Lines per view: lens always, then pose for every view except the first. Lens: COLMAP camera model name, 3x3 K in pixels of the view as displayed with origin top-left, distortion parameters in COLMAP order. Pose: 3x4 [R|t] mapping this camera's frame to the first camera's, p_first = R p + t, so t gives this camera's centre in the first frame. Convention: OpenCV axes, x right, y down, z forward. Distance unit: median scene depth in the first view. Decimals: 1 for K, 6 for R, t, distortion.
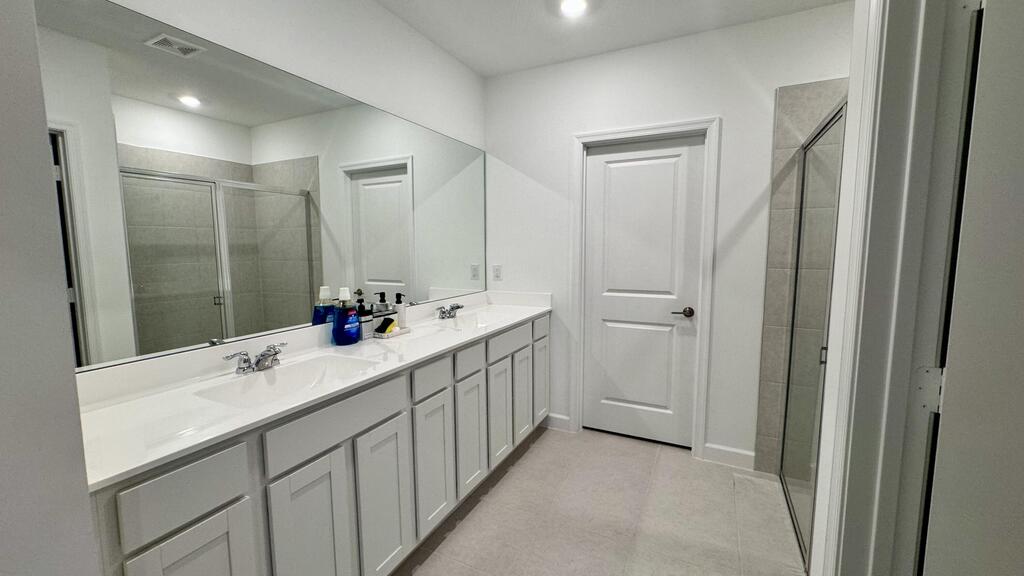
lens RADIAL K [[408.1, 0, 512.0], [0, 408.1, 288.0], [0, 0, 1]] dist [-0.001867, -0.000208]
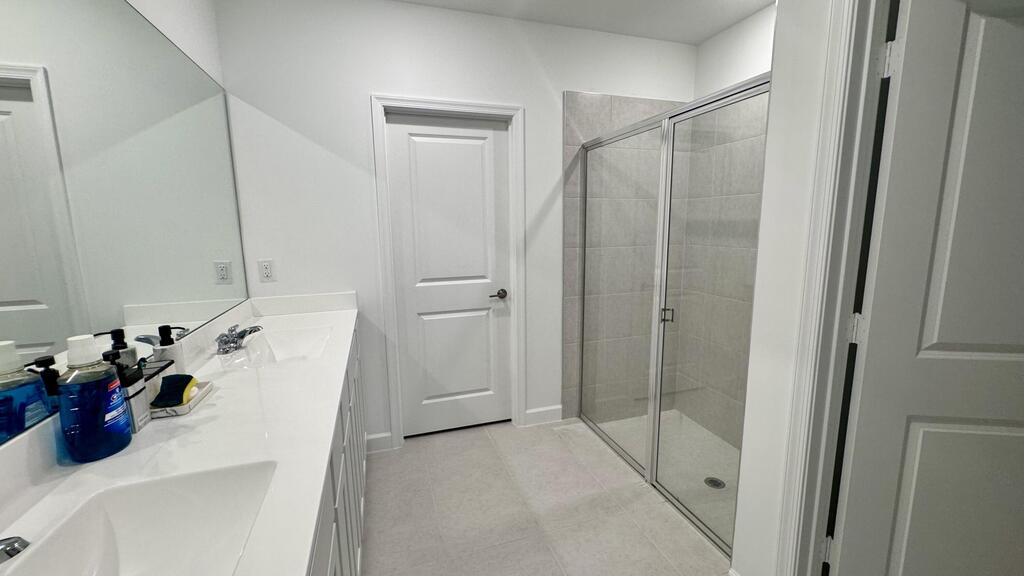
lens RADIAL K [[408.1, 0, 512.0], [0, 408.1, 288.0], [0, 0, 1]] dist [-0.001867, -0.000208]
pose [[0.714558, -0.114576, 0.690130, -0.276583], [0.080747, 0.993412, 0.081321, -0.039523], [-0.694901, -0.002383, 0.719102, 0.245150]]
